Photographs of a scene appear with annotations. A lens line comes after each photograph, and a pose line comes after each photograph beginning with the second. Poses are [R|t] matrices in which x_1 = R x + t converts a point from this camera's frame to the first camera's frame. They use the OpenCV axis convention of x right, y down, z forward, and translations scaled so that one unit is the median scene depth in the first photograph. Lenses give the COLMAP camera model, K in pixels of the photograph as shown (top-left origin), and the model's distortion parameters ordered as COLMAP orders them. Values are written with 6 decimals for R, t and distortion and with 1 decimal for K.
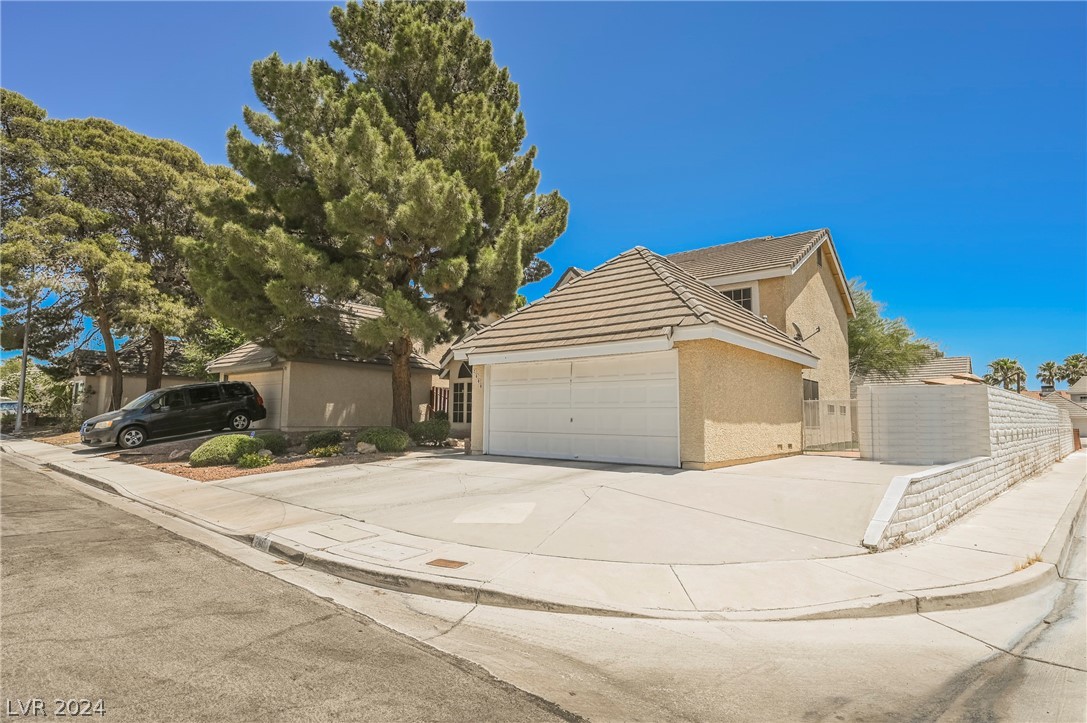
lens RADIAL K [[550.6, 0, 538.4], [0, 550.6, 365.8], [0, 0, 1]] dist [0.001004, -0.000377]
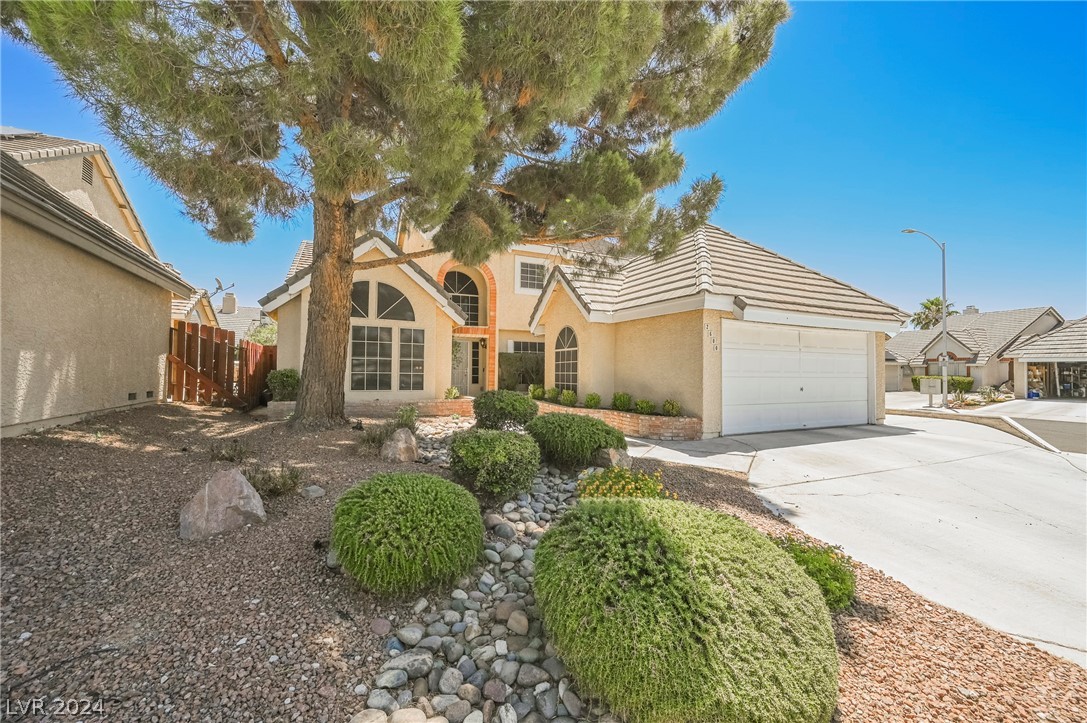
lens RADIAL K [[426.4, 0, 540.0], [0, 426.4, 366.5], [0, 0, 1]] dist [0.001357, -0.000077]
pose [[0.433957, 0.005240, 0.900918, -0.690437], [-0.091255, 0.995096, 0.038168, 0.058404], [-0.896300, -0.098776, 0.432307, 0.905054]]
